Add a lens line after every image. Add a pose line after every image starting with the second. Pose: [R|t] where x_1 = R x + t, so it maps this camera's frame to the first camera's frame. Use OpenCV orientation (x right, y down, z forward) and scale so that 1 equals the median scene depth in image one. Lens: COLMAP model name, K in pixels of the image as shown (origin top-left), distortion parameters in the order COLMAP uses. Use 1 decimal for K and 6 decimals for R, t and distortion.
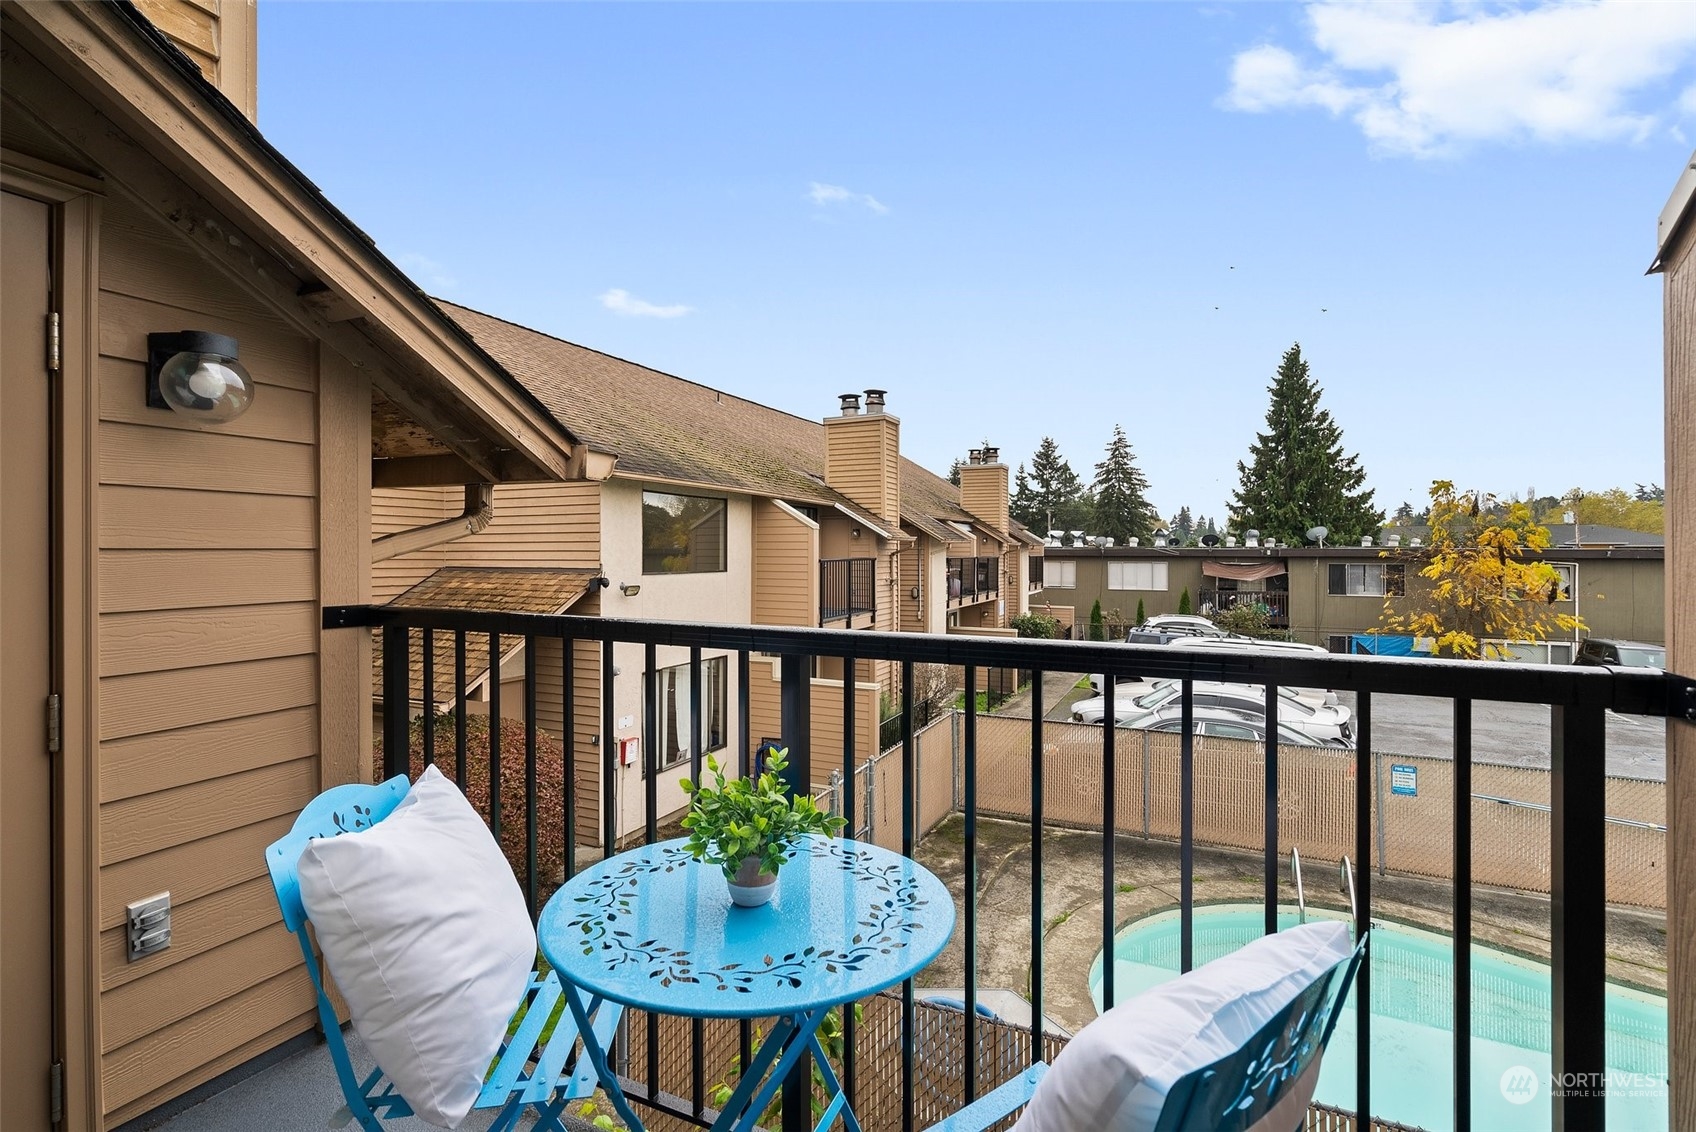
lens RADIAL K [[771.1, 0, 854.7], [0, 771.1, 556.9], [0, 0, 1]] dist [-0.003435, 0.000202]
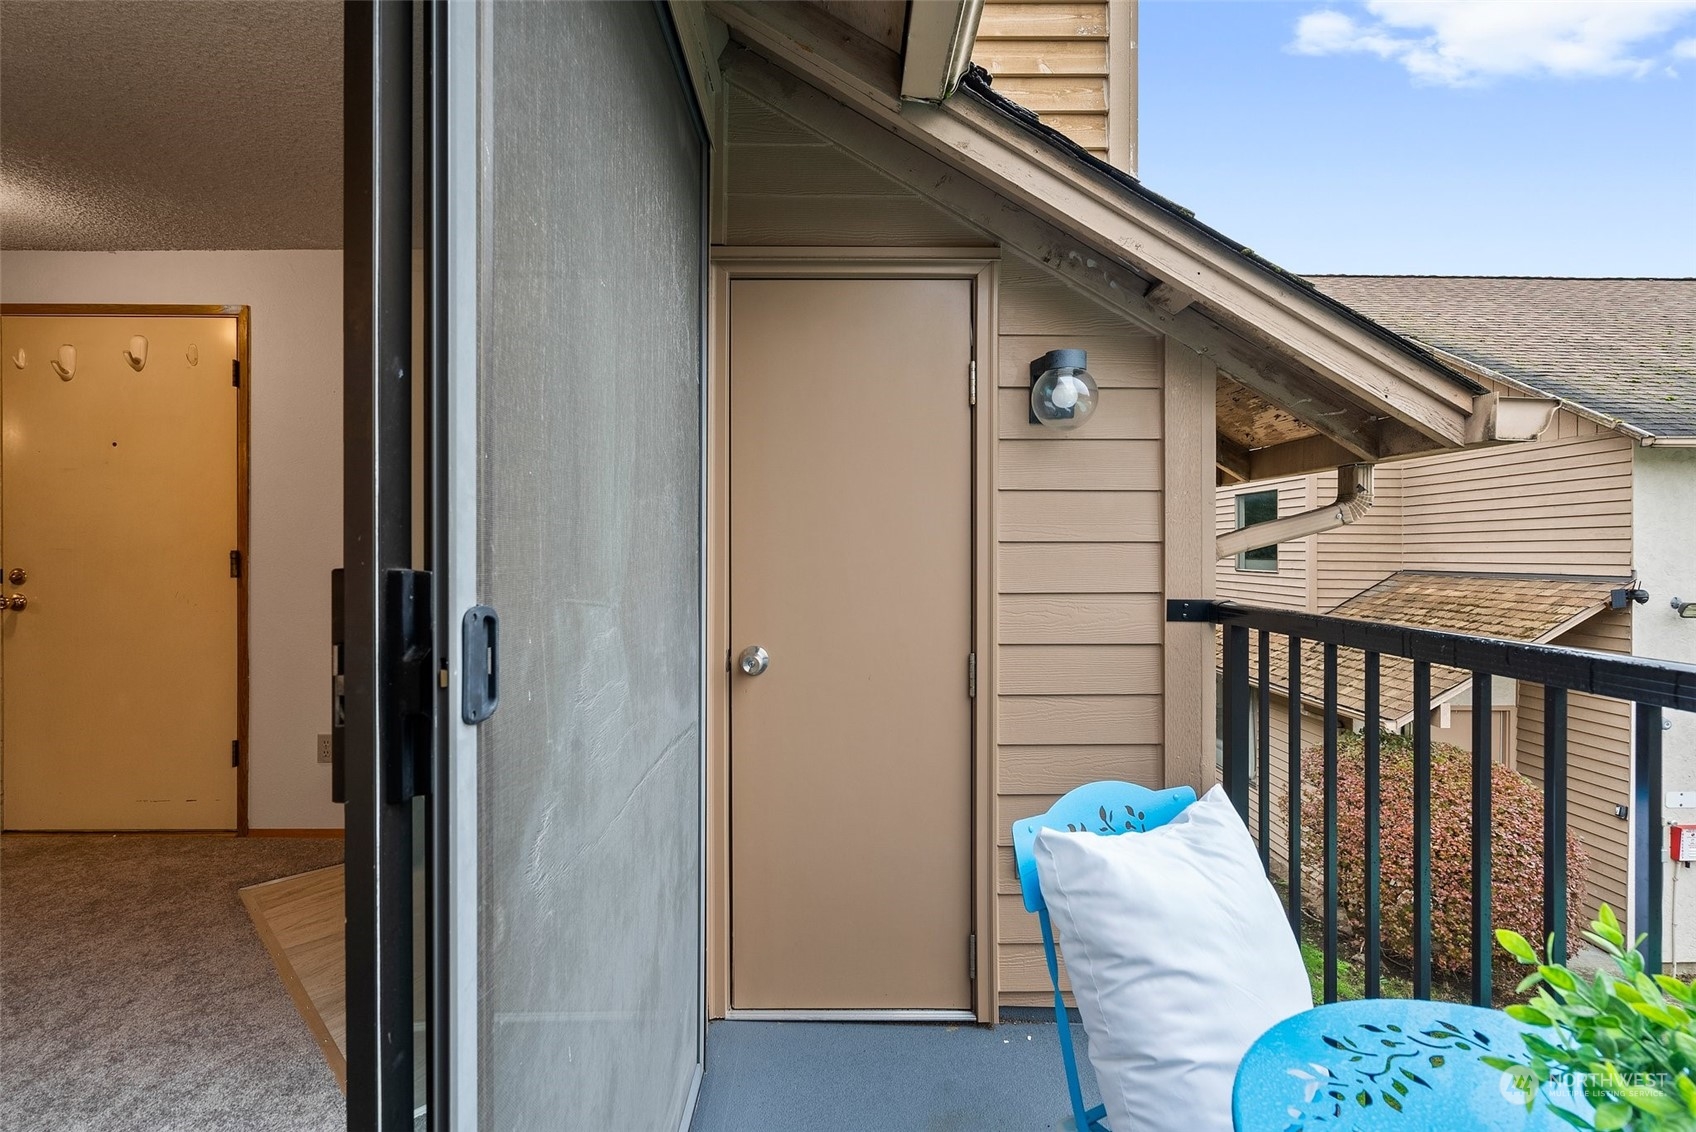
lens RADIAL K [[771.1, 0, 854.7], [0, 771.1, 556.9], [0, 0, 1]] dist [-0.003435, 0.000202]
pose [[0.427788, 0.005045, -0.903865, 0.046408], [-0.008848, 0.999960, 0.001394, 0.011901], [0.903836, 0.007401, 0.427815, 0.199132]]
